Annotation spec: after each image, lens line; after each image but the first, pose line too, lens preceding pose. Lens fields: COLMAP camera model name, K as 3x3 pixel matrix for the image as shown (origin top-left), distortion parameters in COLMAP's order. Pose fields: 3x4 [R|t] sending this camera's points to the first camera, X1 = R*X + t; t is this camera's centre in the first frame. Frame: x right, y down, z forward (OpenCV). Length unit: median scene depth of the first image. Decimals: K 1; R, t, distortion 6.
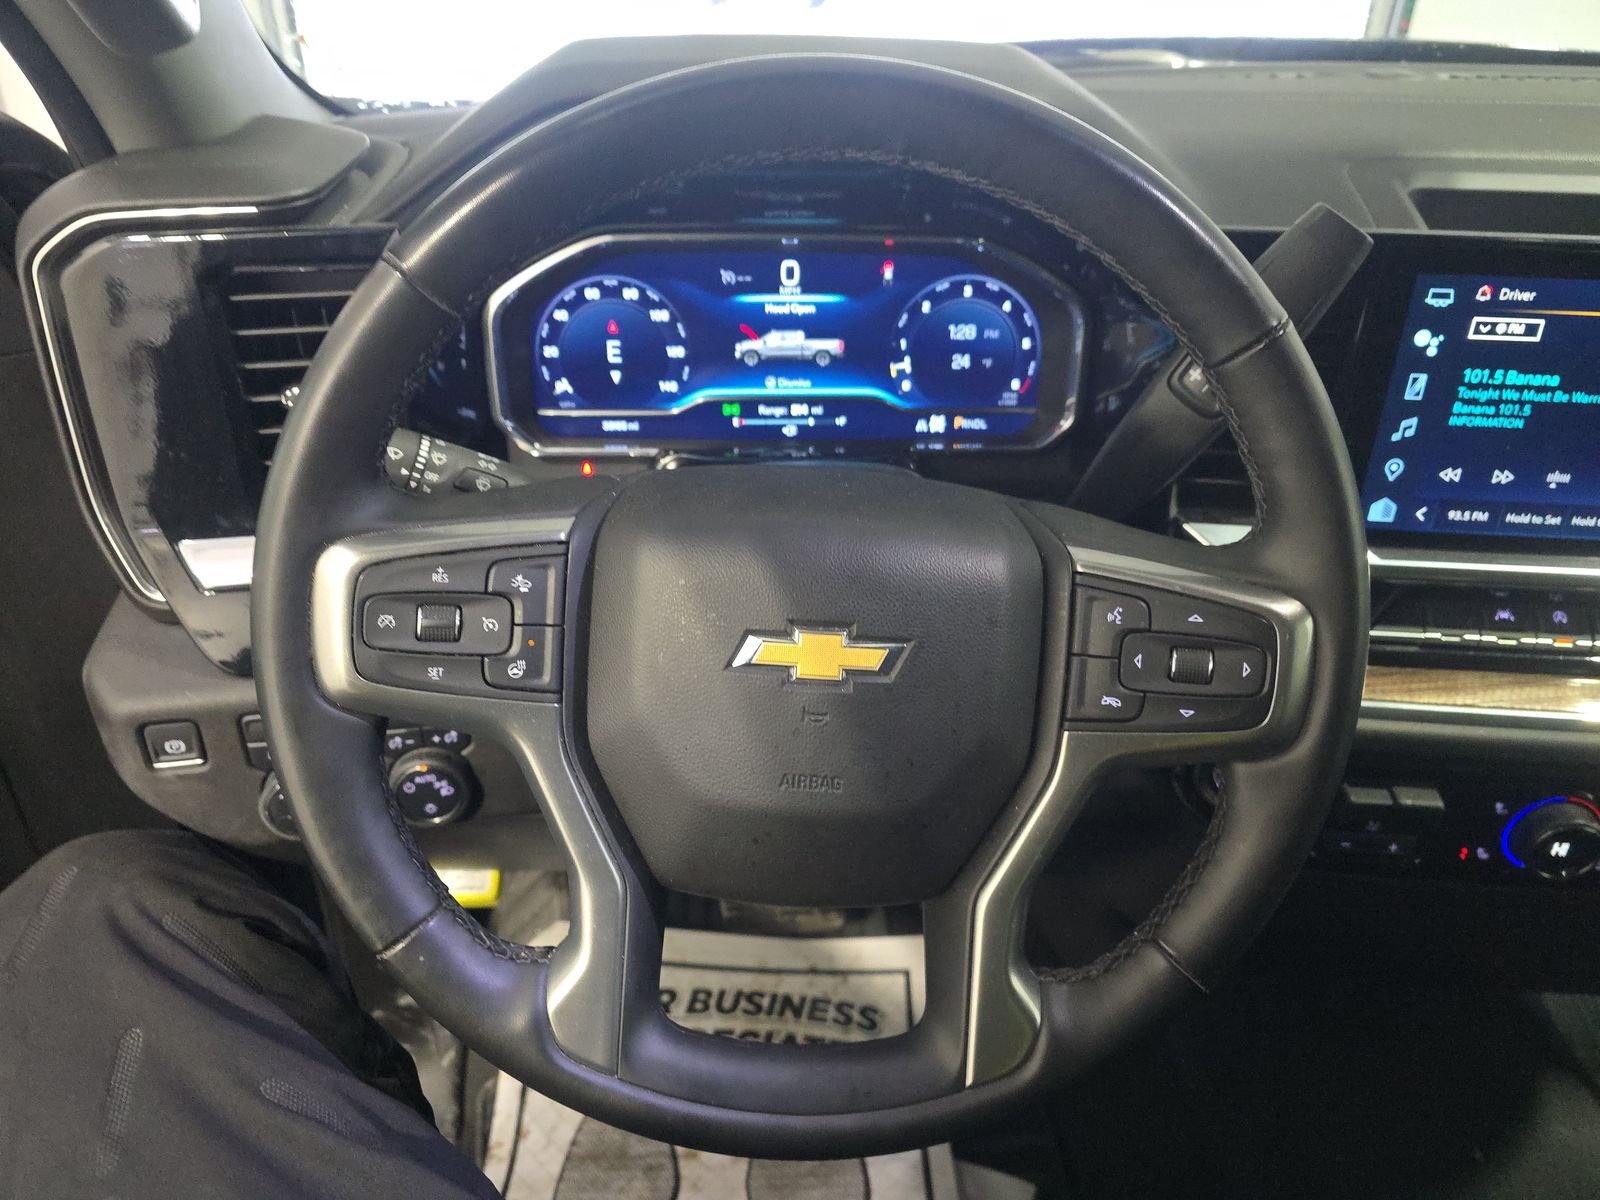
lens RADIAL K [[1060.8, 0, 802.0], [0, 1060.8, 591.6], [0, 0, 1]] dist [-0.004843, -0.004498]
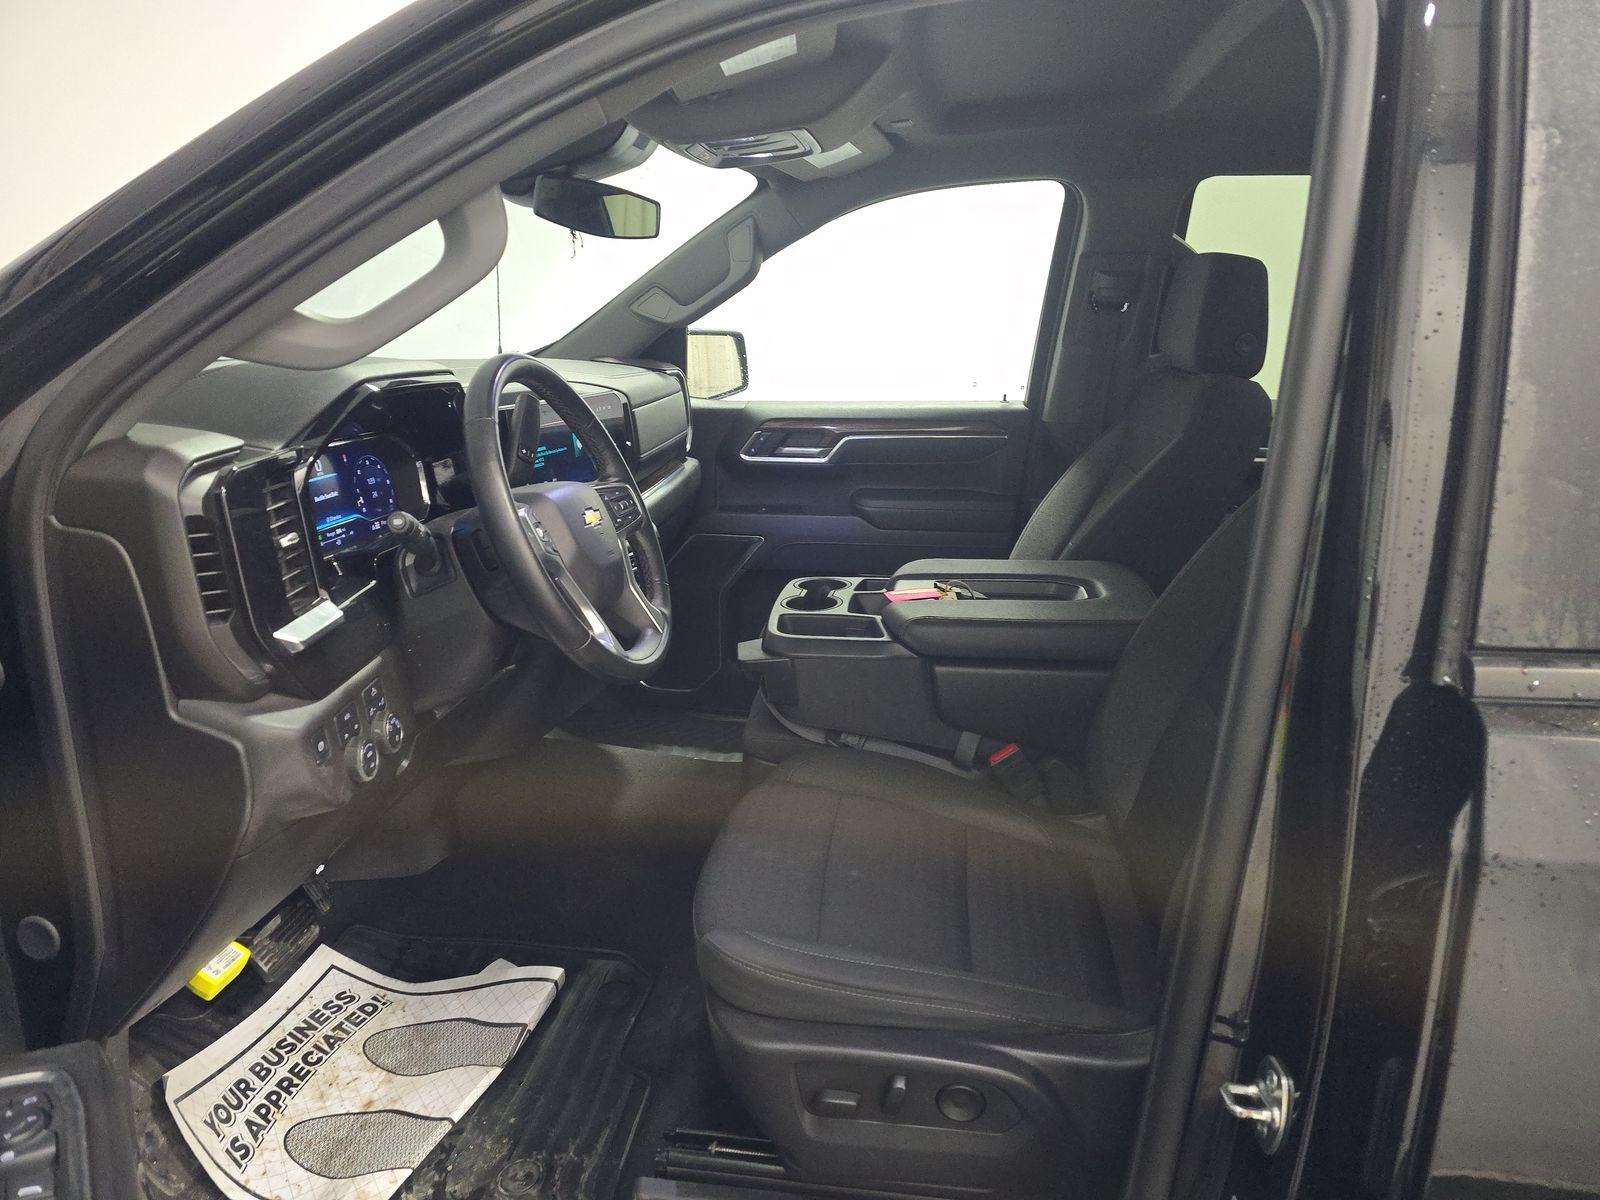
lens RADIAL K [[1060.8, 0, 802.0], [0, 1060.8, 591.6], [0, 0, 1]] dist [-0.004843, -0.004498]
pose [[0.160596, -0.255845, 0.953285, -2.082746], [0.491123, 0.858483, 0.147664, 0.066782], [-0.856158, 0.444466, 0.263520, -0.241029]]
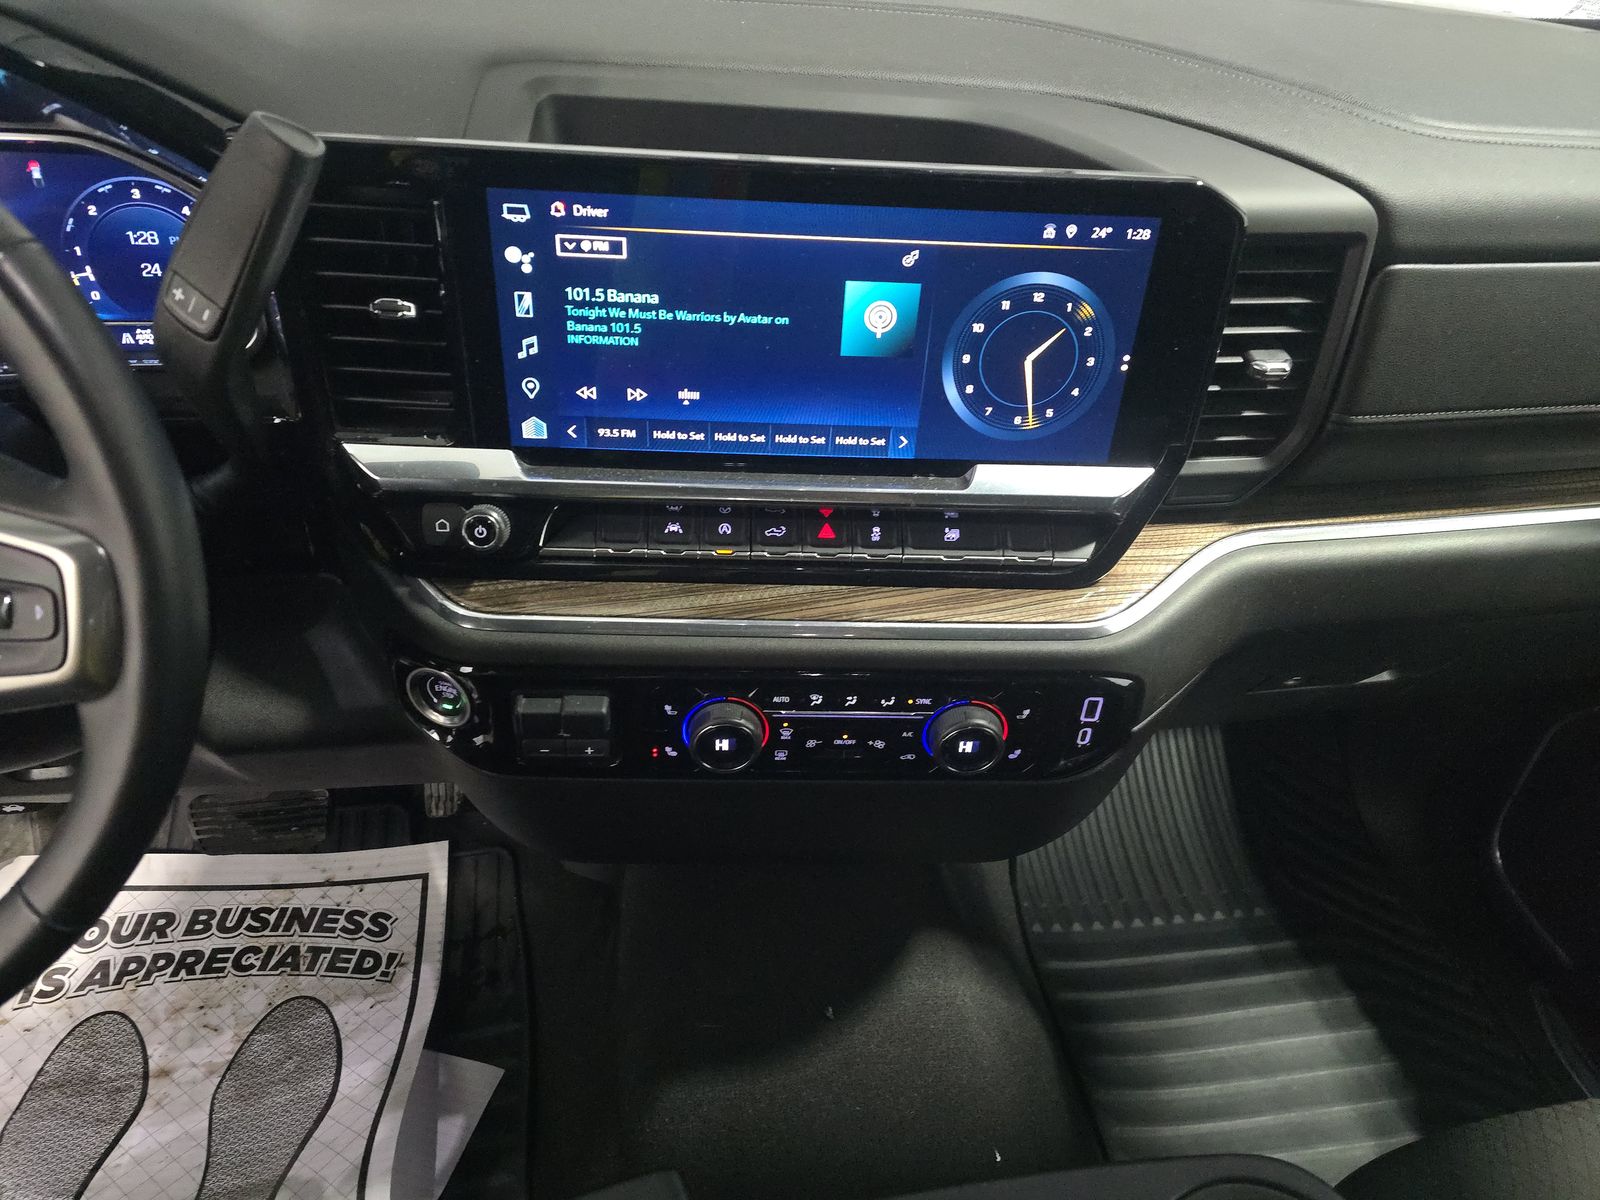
lens RADIAL K [[1053.2, 0, 800.0], [0, 1053.2, 600.0], [0, 0, 1]] dist [0.045026, -0.042355]
pose [[0.990273, -0.036451, 0.134281, 0.678723], [0.021735, 0.993753, 0.109468, -0.019170], [-0.137433, -0.105485, 0.984878, -0.051881]]
